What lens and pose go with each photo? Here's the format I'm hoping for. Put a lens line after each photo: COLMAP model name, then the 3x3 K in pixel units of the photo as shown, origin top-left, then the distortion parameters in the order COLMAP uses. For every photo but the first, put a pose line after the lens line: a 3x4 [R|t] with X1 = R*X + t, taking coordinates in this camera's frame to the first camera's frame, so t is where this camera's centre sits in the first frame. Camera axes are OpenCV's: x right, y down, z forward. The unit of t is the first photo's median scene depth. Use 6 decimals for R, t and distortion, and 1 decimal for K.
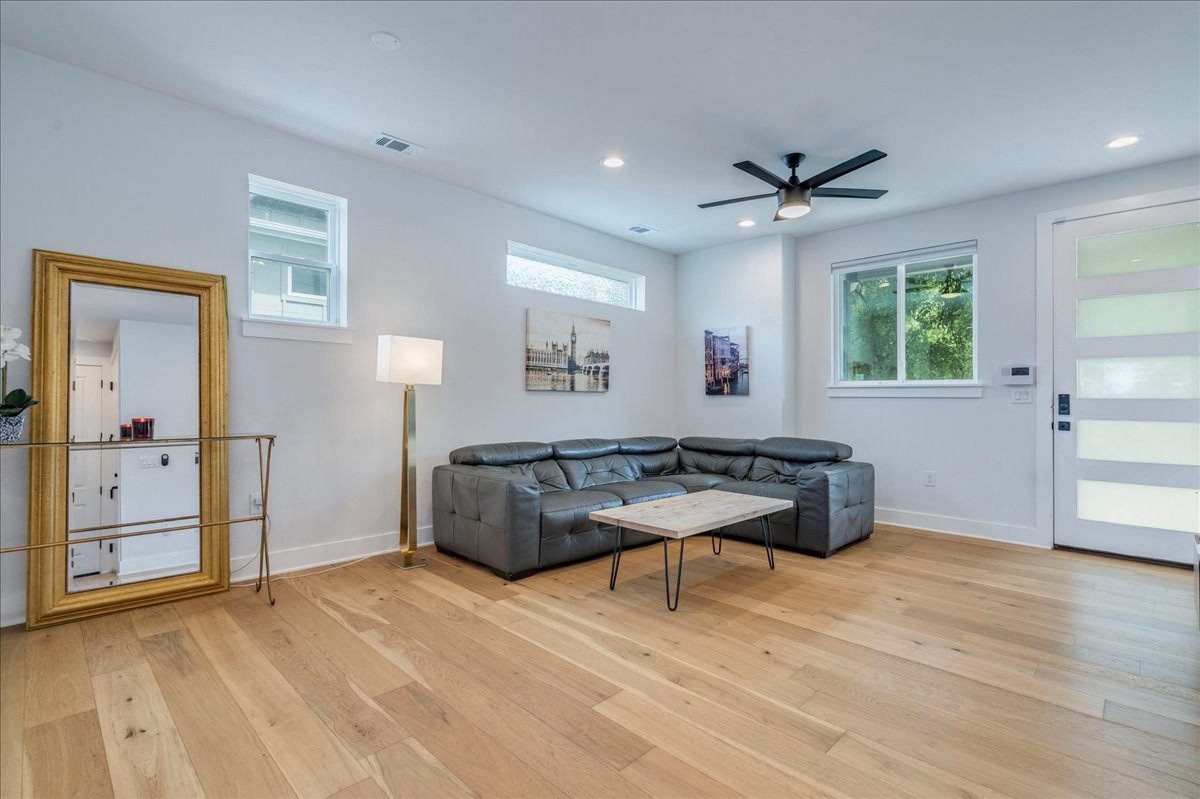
lens RADIAL K [[550.9, 0, 595.1], [0, 550.9, 392.0], [0, 0, 1]] dist [-0.004171, 0.000067]
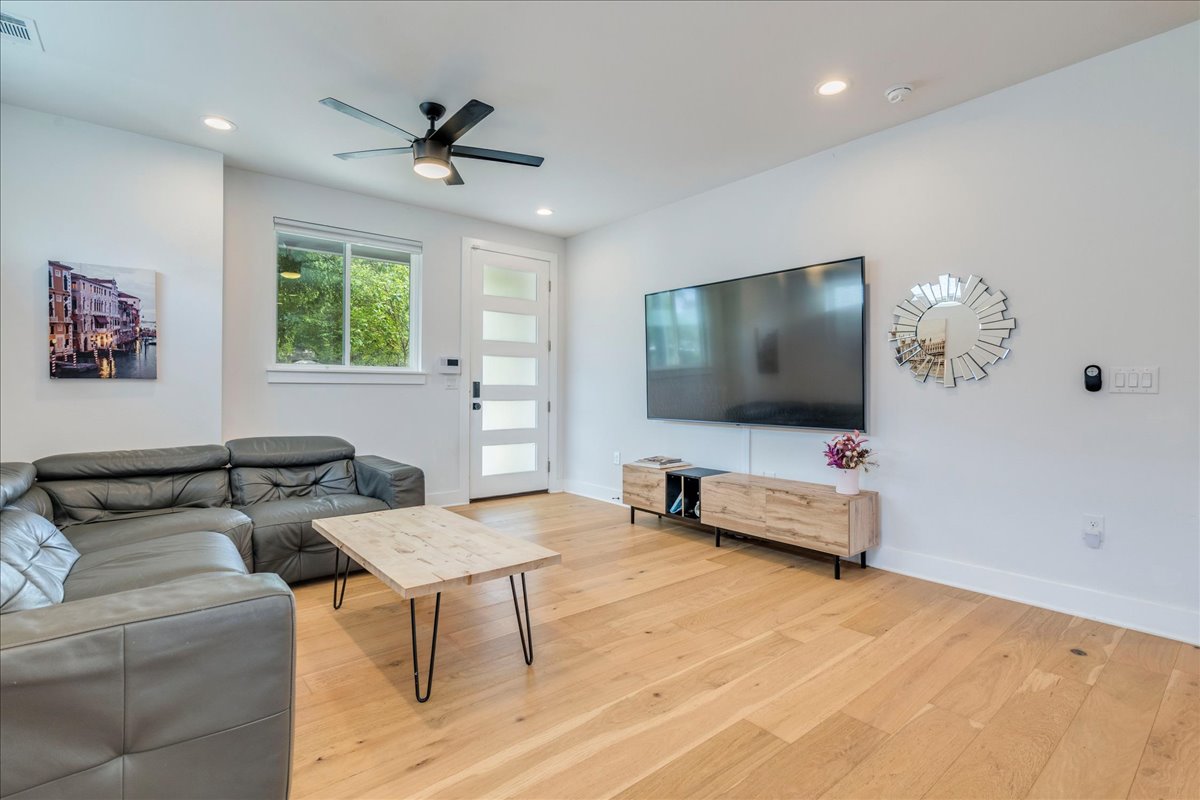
lens RADIAL K [[564.4, 0, 598.9], [0, 564.4, 375.9], [0, 0, 1]] dist [-0.004249, -0.000234]
pose [[0.100491, 0.015133, 0.994823, -0.368114], [-0.014940, 0.999795, -0.013699, 0.003404], [-0.994826, -0.013486, 0.100697, 0.481002]]
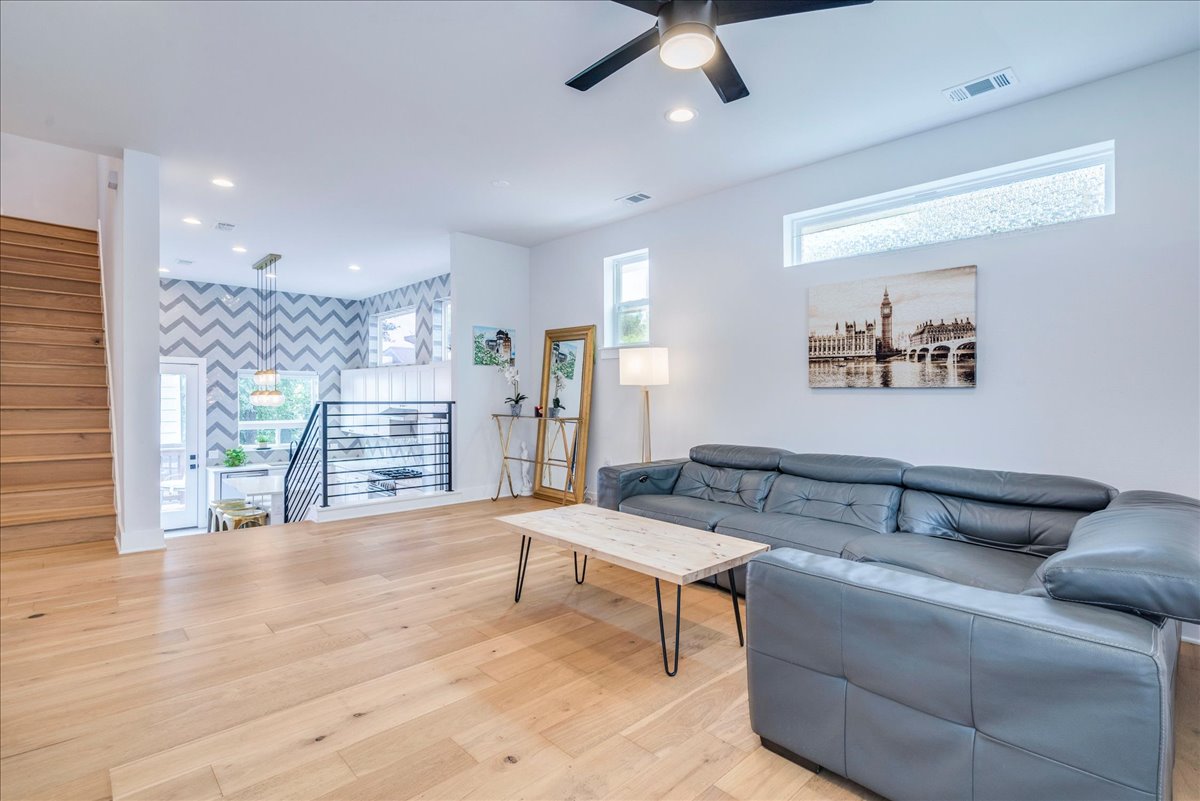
lens RADIAL K [[566.0, 0, 614.5], [0, 566.0, 403.8], [0, 0, 1]] dist [-0.005312, -0.000113]
pose [[-0.005296, 0.003712, -0.999979, 0.685529], [0.000716, 0.999993, 0.003708, 0.016109], [0.999986, -0.000696, -0.005299, 0.686539]]
